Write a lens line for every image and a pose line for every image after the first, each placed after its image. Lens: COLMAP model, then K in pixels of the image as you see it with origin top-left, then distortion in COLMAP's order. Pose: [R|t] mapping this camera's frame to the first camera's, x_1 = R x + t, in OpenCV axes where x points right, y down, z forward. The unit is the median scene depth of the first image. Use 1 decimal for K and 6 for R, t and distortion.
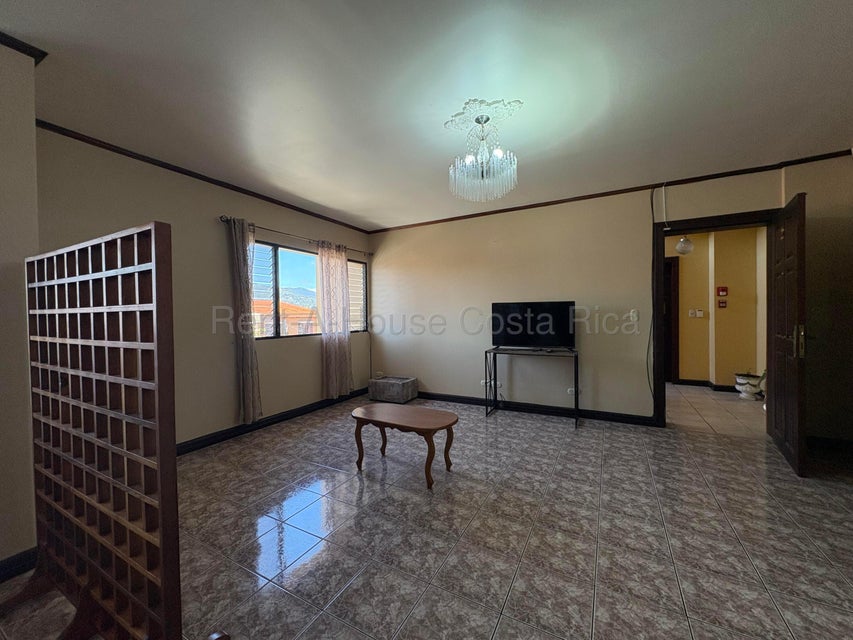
lens RADIAL K [[338.4, 0, 427.2], [0, 338.4, 321.1], [0, 0, 1]] dist [0.000524, 0.000340]
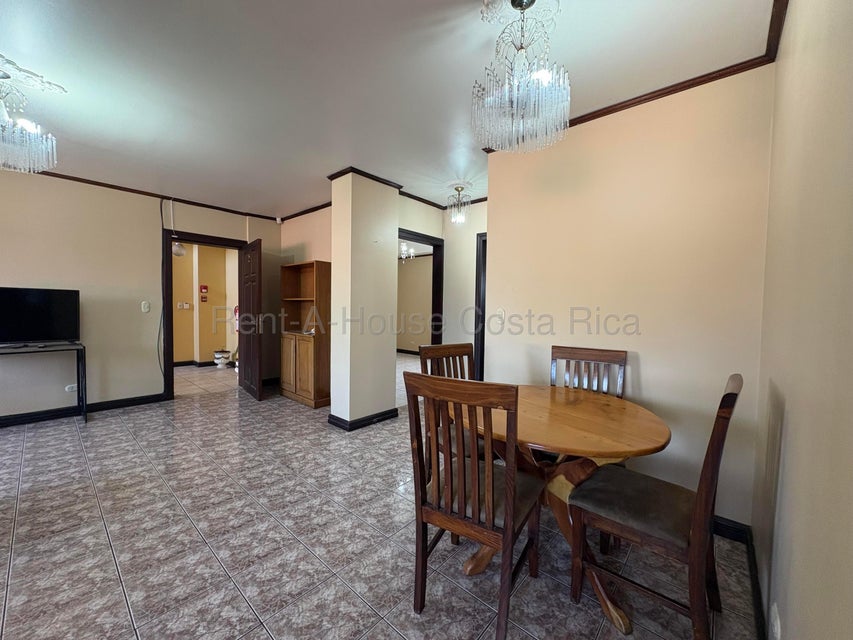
lens RADIAL K [[338.4, 0, 423.0], [0, 338.4, 318.9], [0, 0, 1]] dist [0.000524, 0.000340]
pose [[0.229851, -0.015128, 0.973108, -0.248318], [-0.004473, 0.999852, 0.016600, 0.000428], [-0.973216, -0.008168, 0.229749, -0.137215]]
